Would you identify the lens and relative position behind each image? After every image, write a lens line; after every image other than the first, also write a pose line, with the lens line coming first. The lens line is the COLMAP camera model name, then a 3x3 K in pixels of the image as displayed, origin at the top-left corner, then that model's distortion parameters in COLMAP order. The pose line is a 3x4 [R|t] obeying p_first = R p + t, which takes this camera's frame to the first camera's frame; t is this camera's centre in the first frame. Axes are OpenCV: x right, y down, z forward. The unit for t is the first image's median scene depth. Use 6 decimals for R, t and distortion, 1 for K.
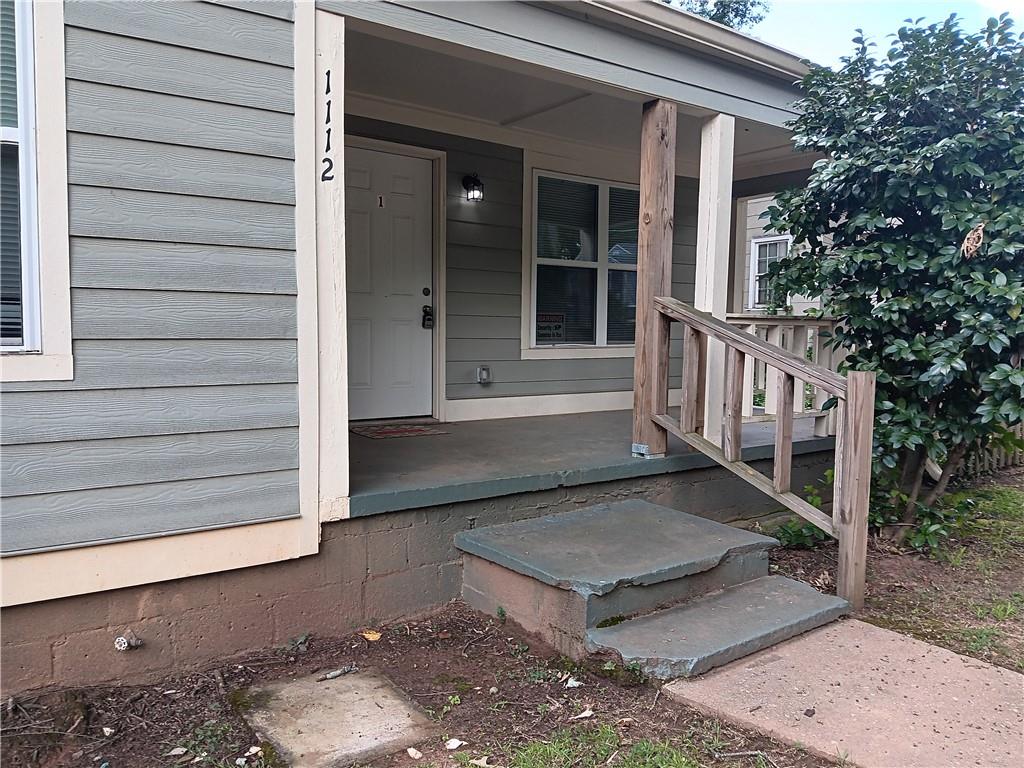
lens RADIAL K [[804.5, 0, 509.5], [0, 804.5, 389.9], [0, 0, 1]] dist [0.061891, -0.129827]
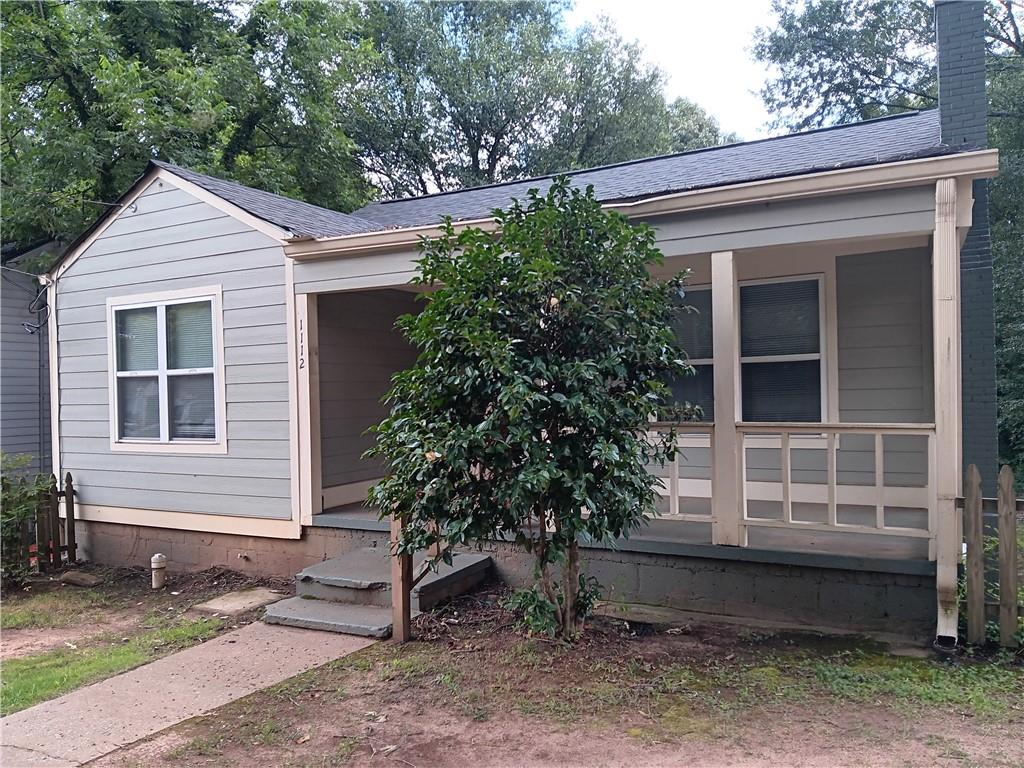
lens RADIAL K [[804.5, 0, 509.5], [0, 804.5, 389.9], [0, 0, 1]] dist [0.061891, -0.129827]
pose [[0.412879, -0.015251, -0.910658, 2.025811], [-0.037909, 0.998706, -0.033913, -0.149303], [0.909997, 0.048524, 0.411767, 0.619614]]
